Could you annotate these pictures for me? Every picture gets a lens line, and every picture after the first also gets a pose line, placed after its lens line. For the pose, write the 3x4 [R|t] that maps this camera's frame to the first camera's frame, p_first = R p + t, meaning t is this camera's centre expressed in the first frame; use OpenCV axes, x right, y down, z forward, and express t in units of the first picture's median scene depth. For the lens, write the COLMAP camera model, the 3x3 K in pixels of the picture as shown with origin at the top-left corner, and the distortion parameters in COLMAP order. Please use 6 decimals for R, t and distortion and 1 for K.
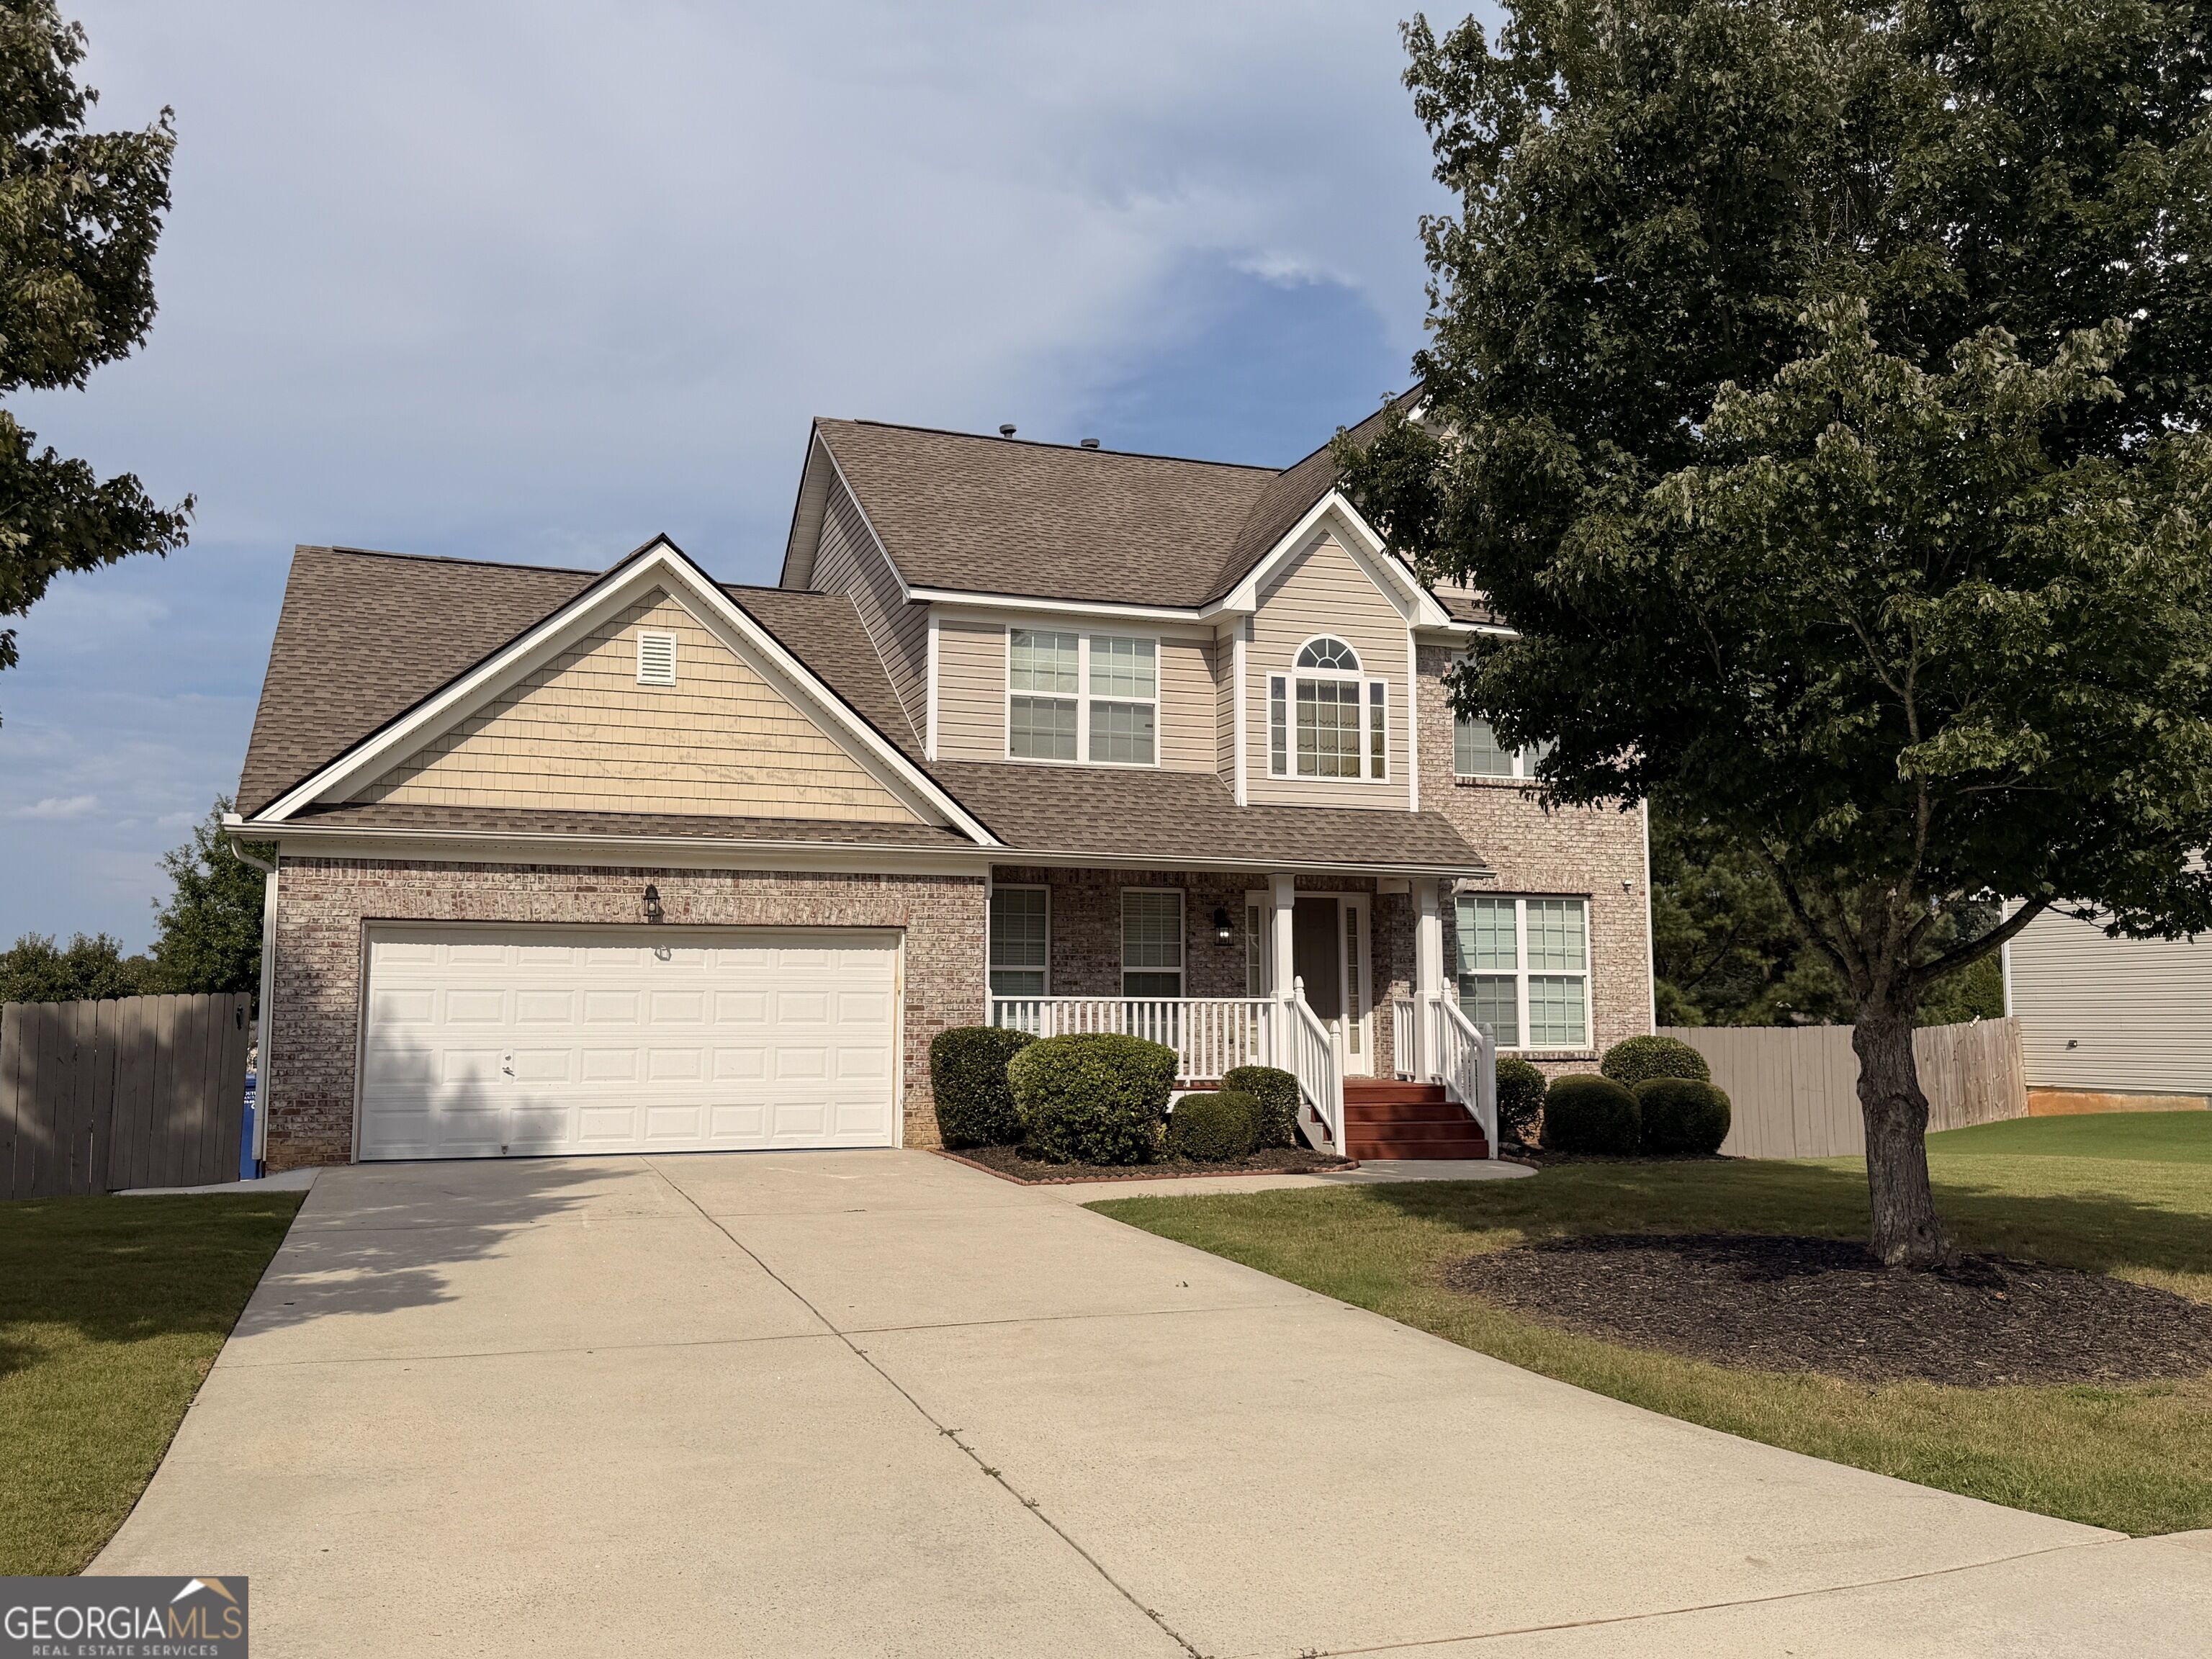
lens RADIAL K [[1852.9, 0, 1101.4], [0, 1852.9, 827.6], [0, 0, 1]] dist [0.118961, -0.038265]
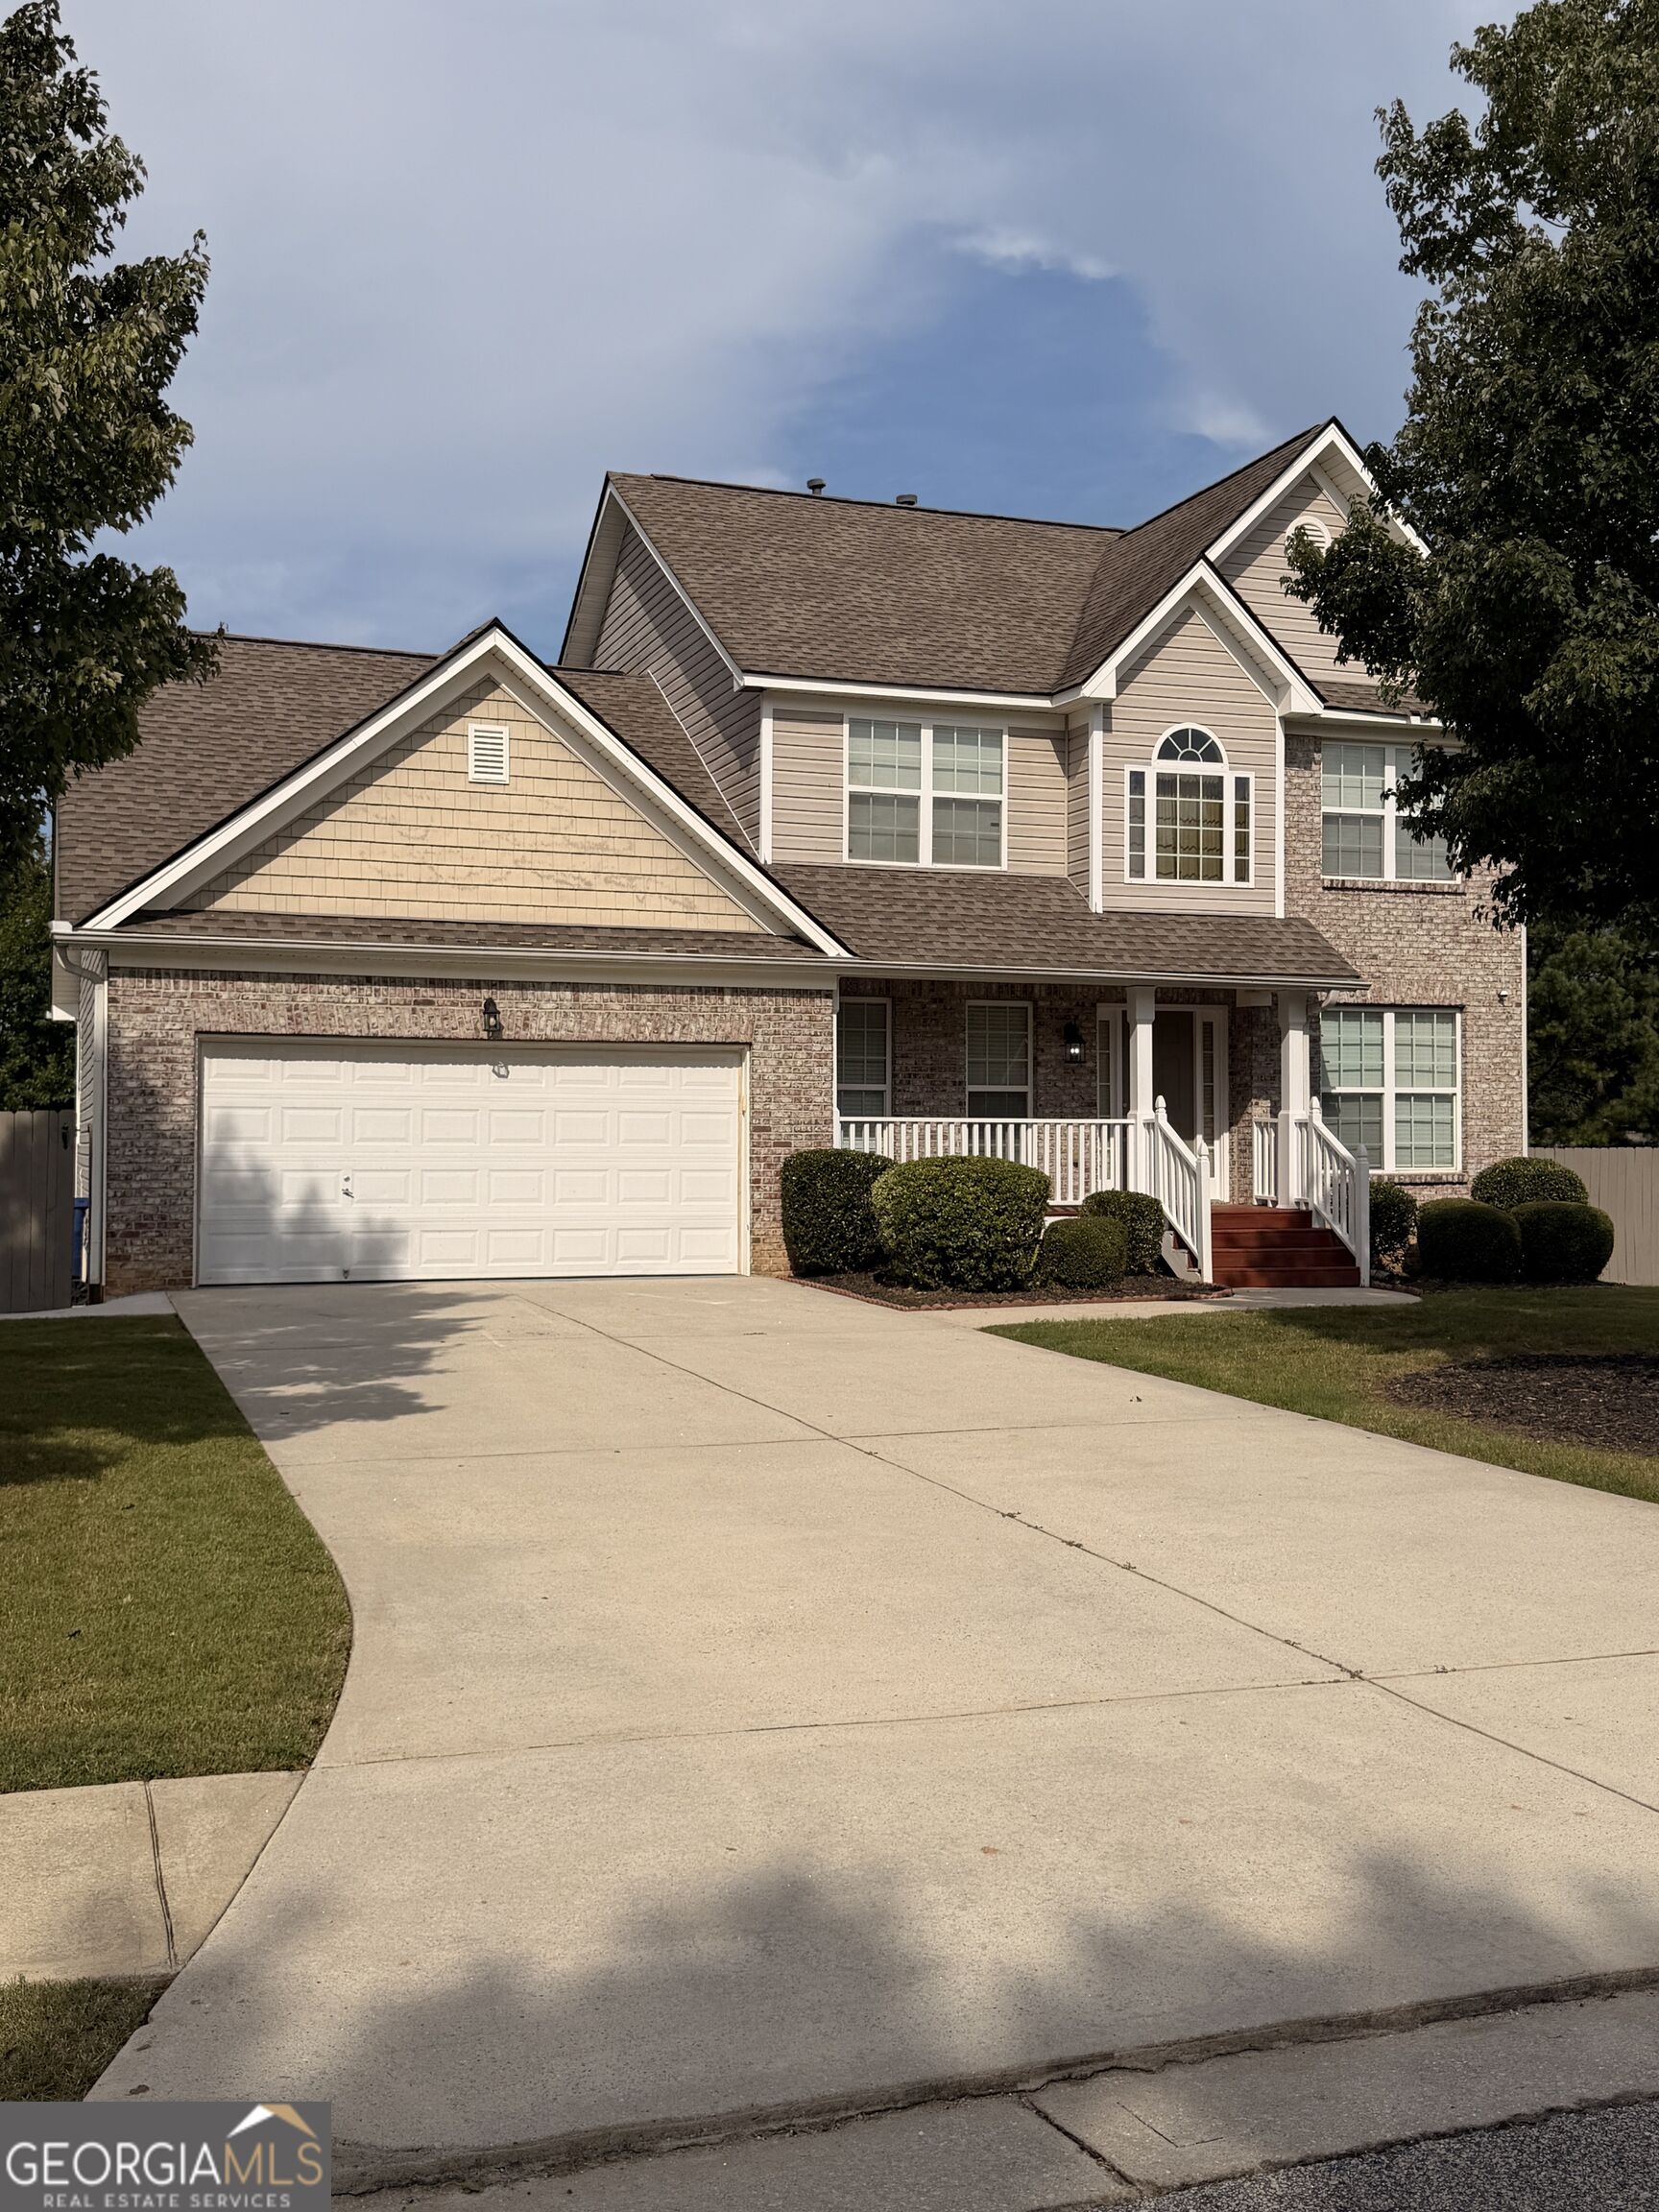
lens RADIAL K [[2185.3, 0, 828.7], [0, 2185.3, 1090.3], [0, 0, 1]] dist [0.098683, 0.000000]
pose [[0.999832, 0.000241, 0.018315, -0.091896], [-0.001688, 0.996870, 0.079042, -0.010786], [-0.018238, -0.079059, 0.996703, -0.109898]]
